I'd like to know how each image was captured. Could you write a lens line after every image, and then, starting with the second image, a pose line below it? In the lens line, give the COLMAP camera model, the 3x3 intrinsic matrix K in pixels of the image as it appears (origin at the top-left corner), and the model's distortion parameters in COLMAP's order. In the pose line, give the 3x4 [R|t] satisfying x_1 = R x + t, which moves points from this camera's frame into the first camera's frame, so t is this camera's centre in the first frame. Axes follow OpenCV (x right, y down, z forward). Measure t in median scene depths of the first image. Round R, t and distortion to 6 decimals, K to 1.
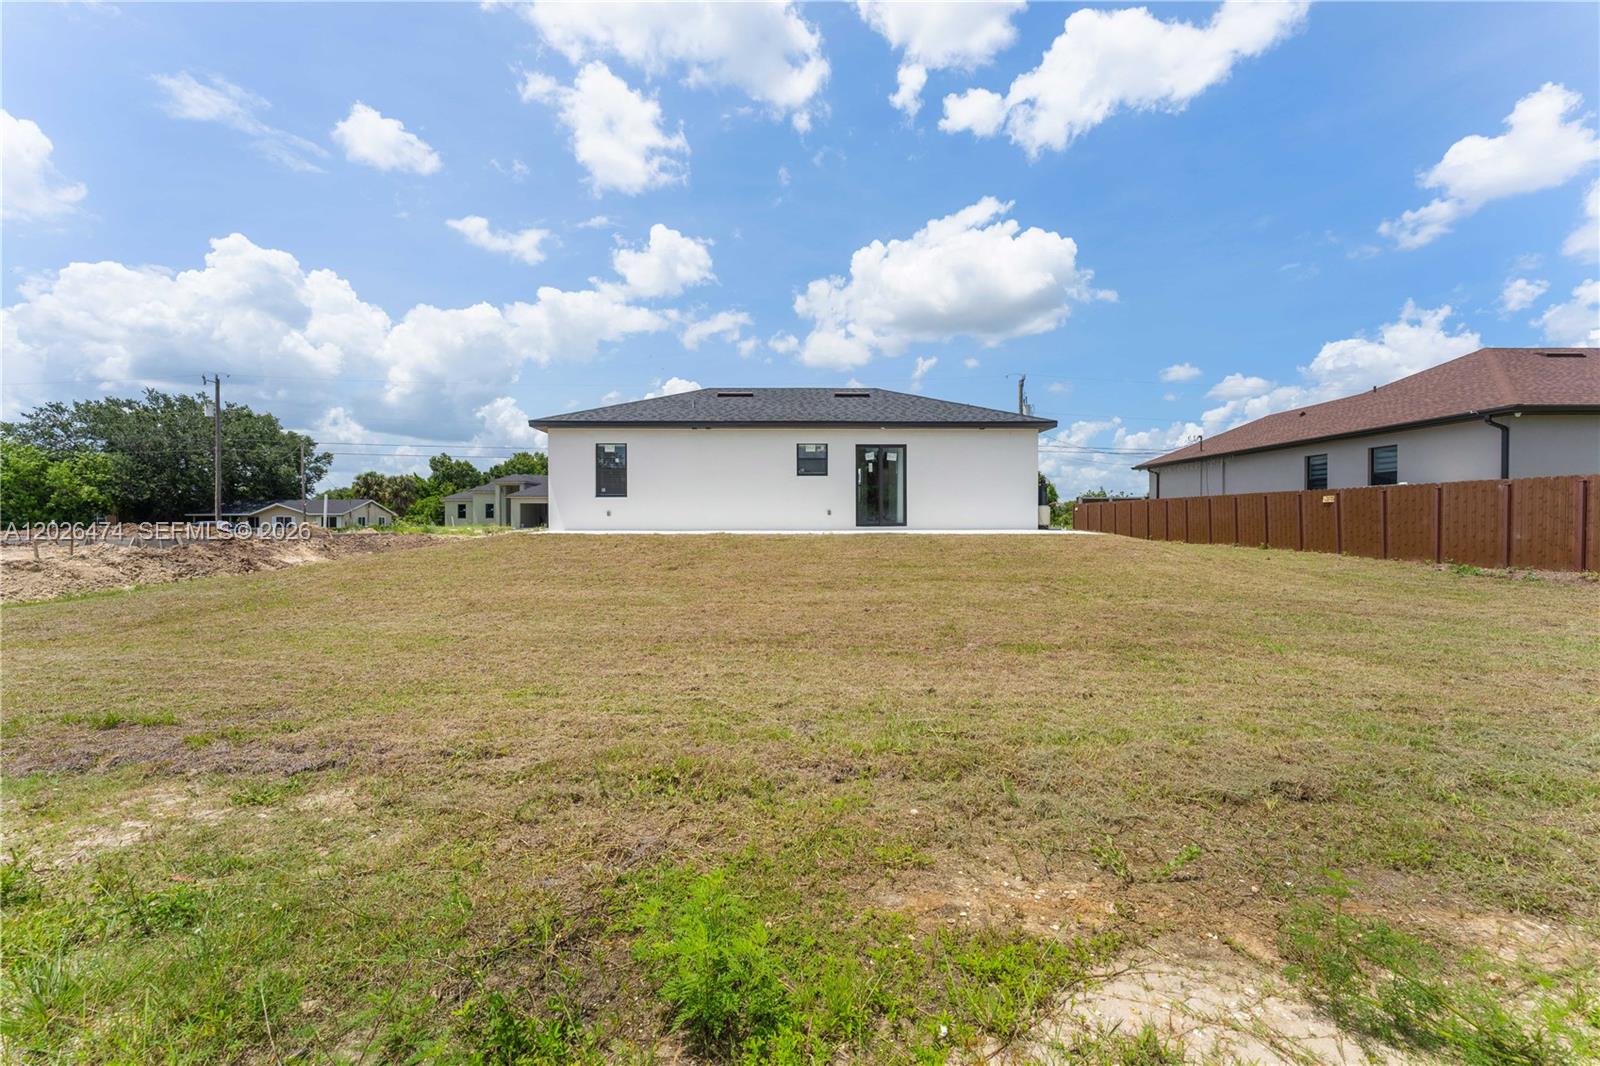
lens RADIAL K [[677.5, 0, 801.2], [0, 677.5, 539.9], [0, 0, 1]] dist [0.013441, 0.000618]
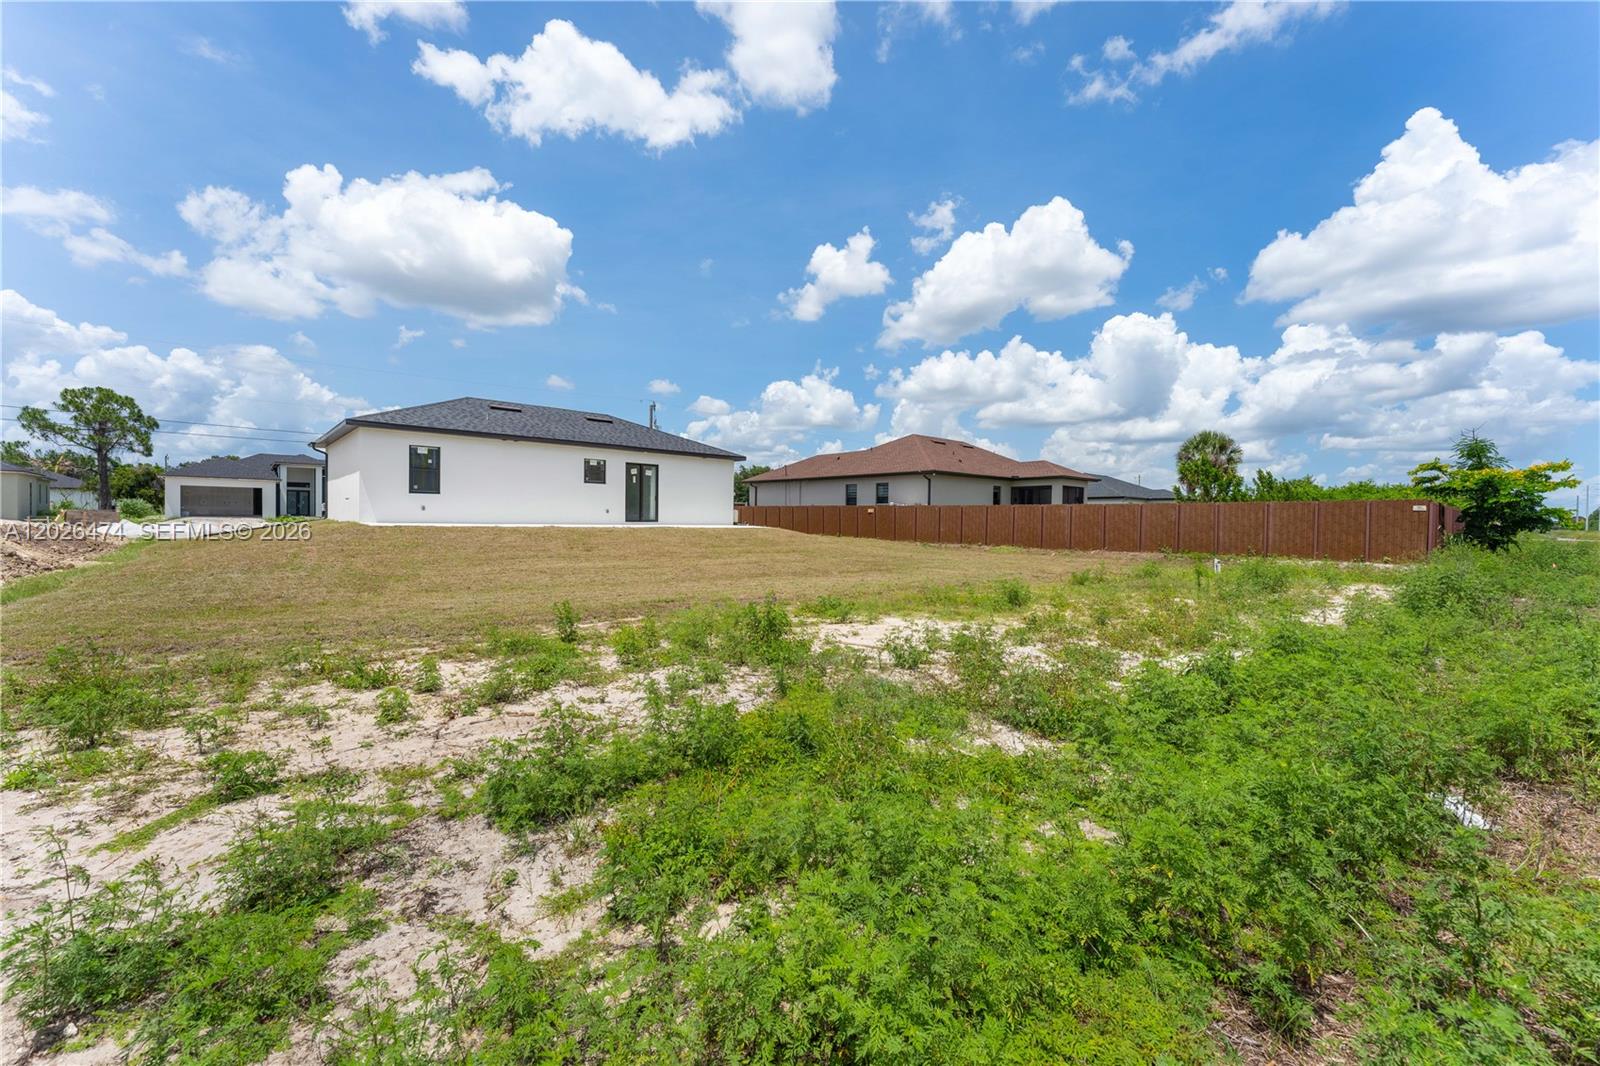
lens RADIAL K [[677.5, 0, 797.9], [0, 677.5, 528.7], [0, 0, 1]] dist [0.013441, 0.000618]
pose [[0.745668, 0.003302, 0.666309, -0.569121], [-0.001137, 0.999993, -0.003683, -0.001490], [-0.666316, 0.001988, 0.745666, -0.253240]]
